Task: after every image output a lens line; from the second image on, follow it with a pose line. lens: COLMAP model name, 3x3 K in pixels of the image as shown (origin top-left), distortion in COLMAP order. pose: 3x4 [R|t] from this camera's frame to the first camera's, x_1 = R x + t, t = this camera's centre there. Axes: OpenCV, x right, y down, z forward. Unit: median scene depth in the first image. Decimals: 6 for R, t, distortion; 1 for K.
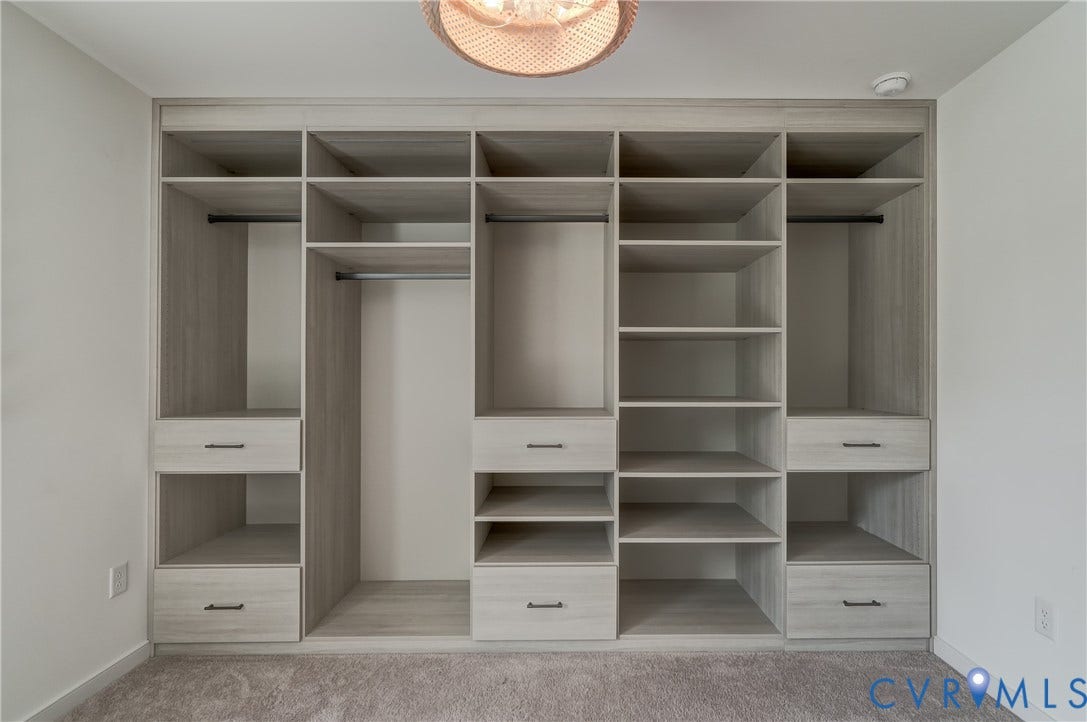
lens RADIAL K [[504.2, 0, 543.5], [0, 504.2, 361.0], [0, 0, 1]] dist [0.001421, 0.000321]
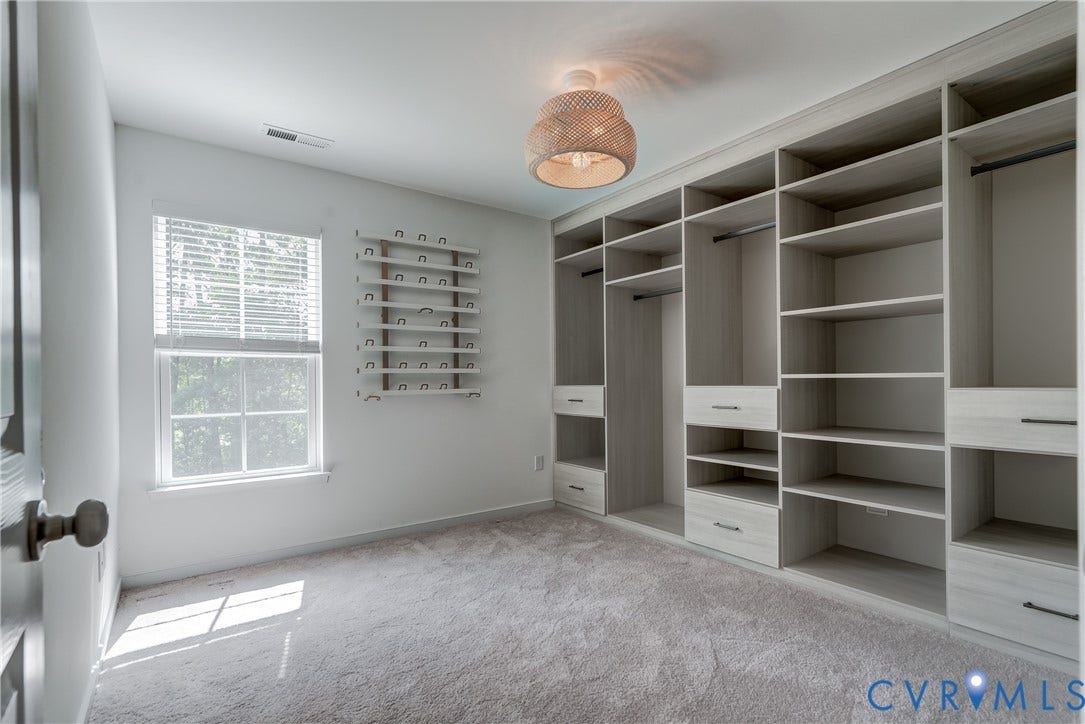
lens RADIAL K [[493.1, 0, 542.5], [0, 493.1, 362.0], [0, 0, 1]] dist [-0.000366, 0.000012]
pose [[0.585208, -0.029755, -0.810337, 0.767897], [0.026638, 0.999493, -0.017464, 0.057397], [0.810446, -0.011366, 0.585704, -0.147940]]
